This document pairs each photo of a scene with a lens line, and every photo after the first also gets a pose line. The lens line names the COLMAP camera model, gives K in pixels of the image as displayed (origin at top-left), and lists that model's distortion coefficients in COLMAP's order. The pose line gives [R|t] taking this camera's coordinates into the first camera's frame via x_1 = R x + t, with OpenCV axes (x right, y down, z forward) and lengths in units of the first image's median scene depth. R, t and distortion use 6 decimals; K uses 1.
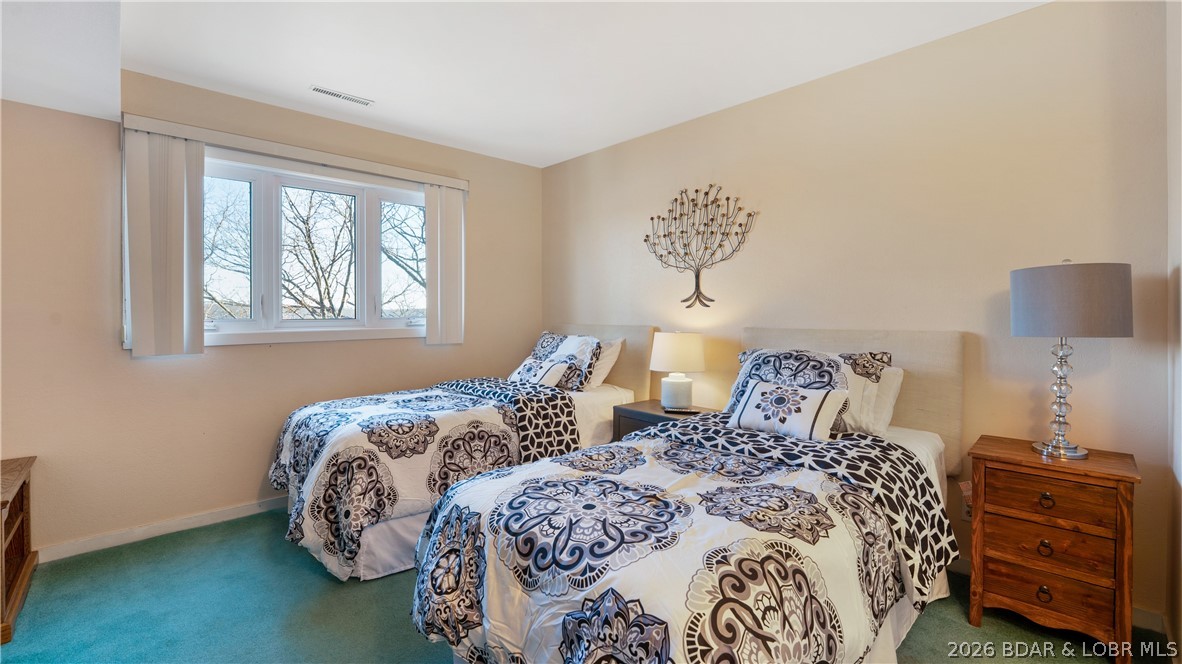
lens RADIAL K [[505.9, 0, 588.8], [0, 505.9, 318.4], [0, 0, 1]] dist [-0.001982, -0.000363]
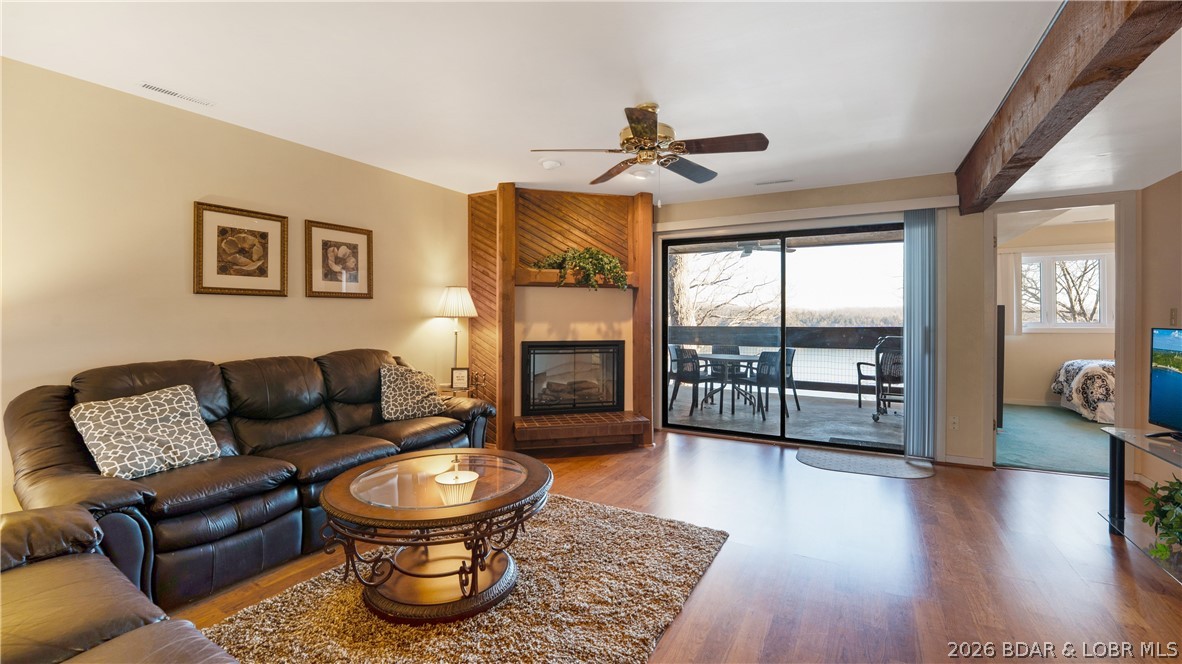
lens RADIAL K [[505.9, 0, 588.8], [0, 505.9, 318.4], [0, 0, 1]] dist [-0.001982, -0.000363]
pose [[0.321036, -0.003454, -0.947061, 0.998295], [-0.002040, 0.999989, -0.004339, -0.003133], [0.947065, 0.003325, 0.321026, -1.983716]]
